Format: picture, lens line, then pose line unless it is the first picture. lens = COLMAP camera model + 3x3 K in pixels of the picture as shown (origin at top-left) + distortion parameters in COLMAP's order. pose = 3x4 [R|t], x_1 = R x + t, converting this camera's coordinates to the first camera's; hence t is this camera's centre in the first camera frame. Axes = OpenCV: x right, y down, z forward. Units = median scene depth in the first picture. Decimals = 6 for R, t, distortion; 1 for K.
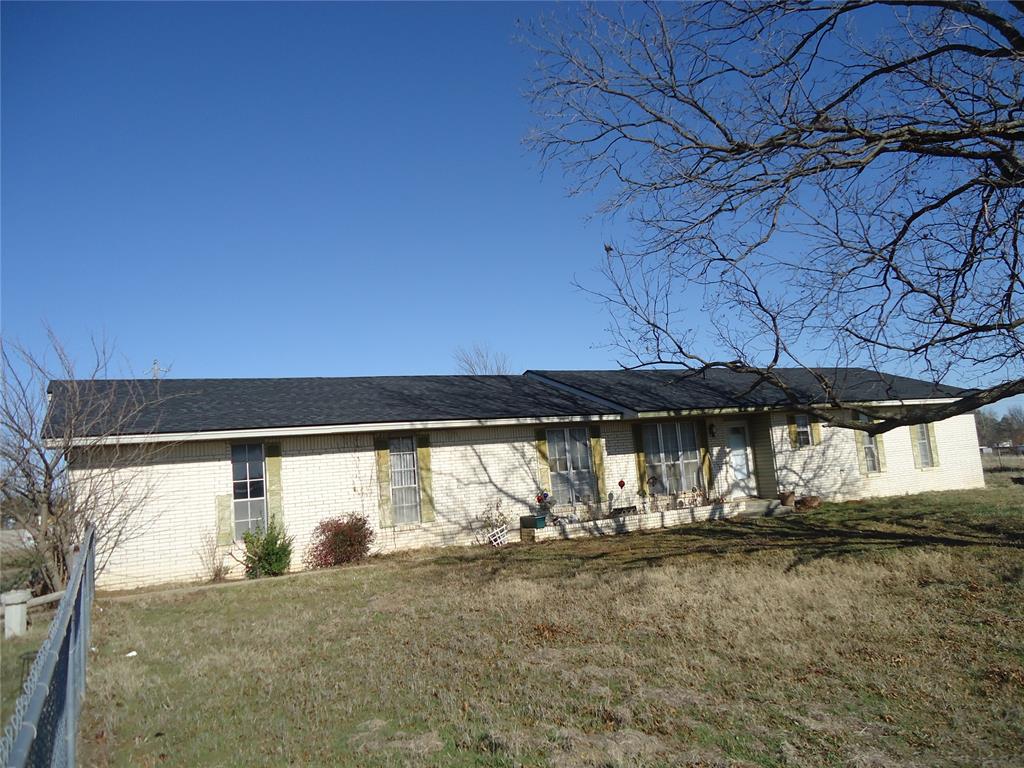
lens RADIAL K [[755.2, 0, 524.1], [0, 755.2, 381.7], [0, 0, 1]] dist [-0.017845, 0.006019]
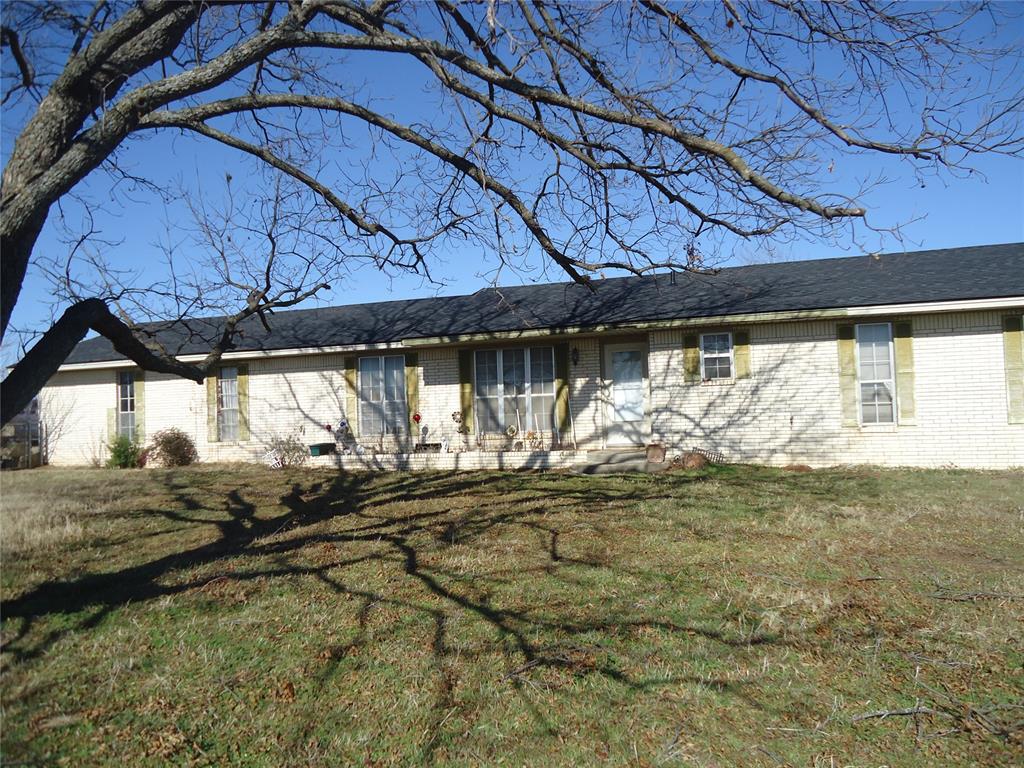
lens RADIAL K [[755.2, 0, 524.1], [0, 755.2, 381.7], [0, 0, 1]] dist [-0.017845, 0.006019]
pose [[0.681625, 0.031230, -0.731035, 0.869715], [0.066209, 0.992358, 0.104129, 0.006090], [0.728700, -0.119378, 0.674348, 0.480255]]
